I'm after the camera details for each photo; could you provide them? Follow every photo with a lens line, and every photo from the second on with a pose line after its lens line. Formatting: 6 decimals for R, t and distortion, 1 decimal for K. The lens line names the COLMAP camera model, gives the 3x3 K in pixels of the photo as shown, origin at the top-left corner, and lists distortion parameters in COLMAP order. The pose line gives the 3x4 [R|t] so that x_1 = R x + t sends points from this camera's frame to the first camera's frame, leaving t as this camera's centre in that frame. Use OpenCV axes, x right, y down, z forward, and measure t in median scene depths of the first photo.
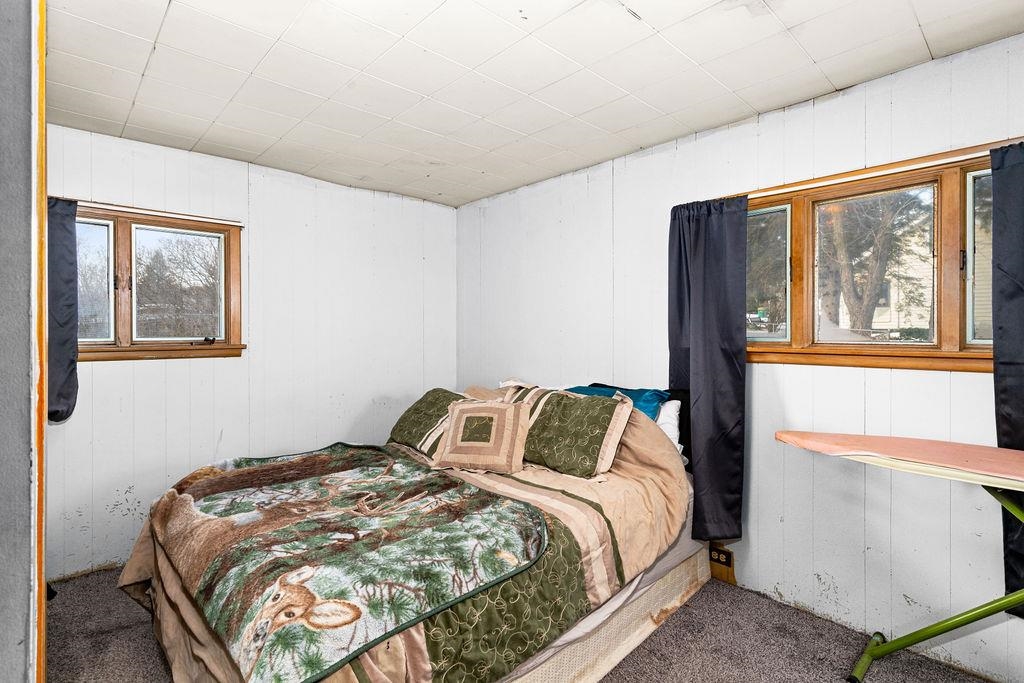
lens RADIAL K [[496.5, 0, 510.3], [0, 496.5, 335.2], [0, 0, 1]] dist [0.002146, 0.001261]
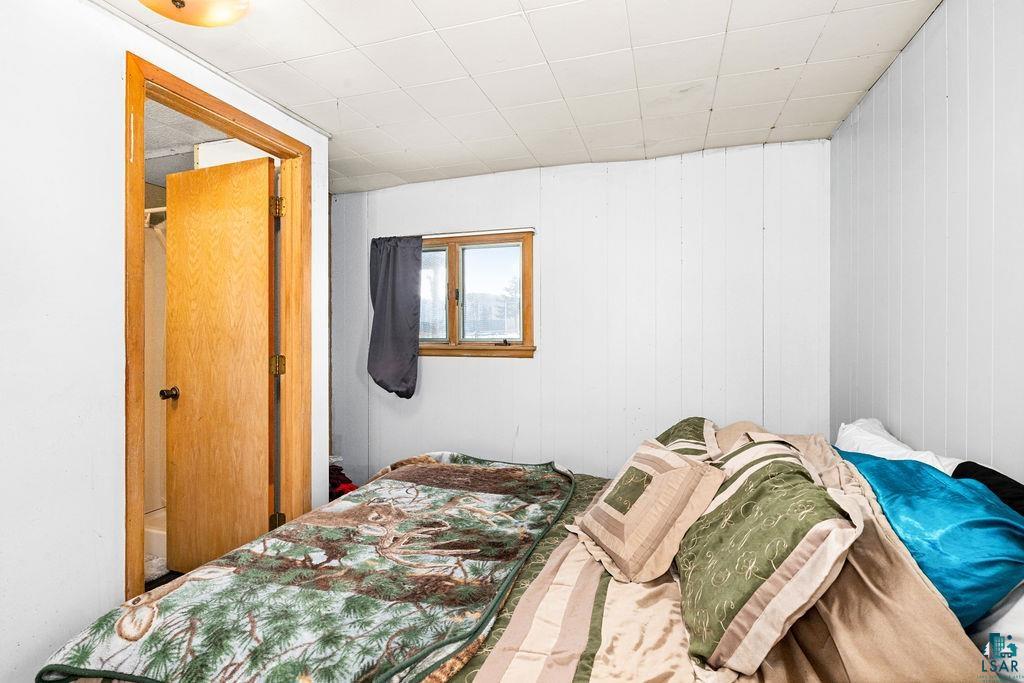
lens RADIAL K [[496.5, 0, 510.9], [0, 496.5, 340.2], [0, 0, 1]] dist [0.002146, 0.001261]
pose [[0.484334, 0.013697, -0.874776, 0.550248], [-0.008570, 0.999904, 0.010912, -0.008359], [0.874841, 0.002212, 0.484404, 0.752954]]
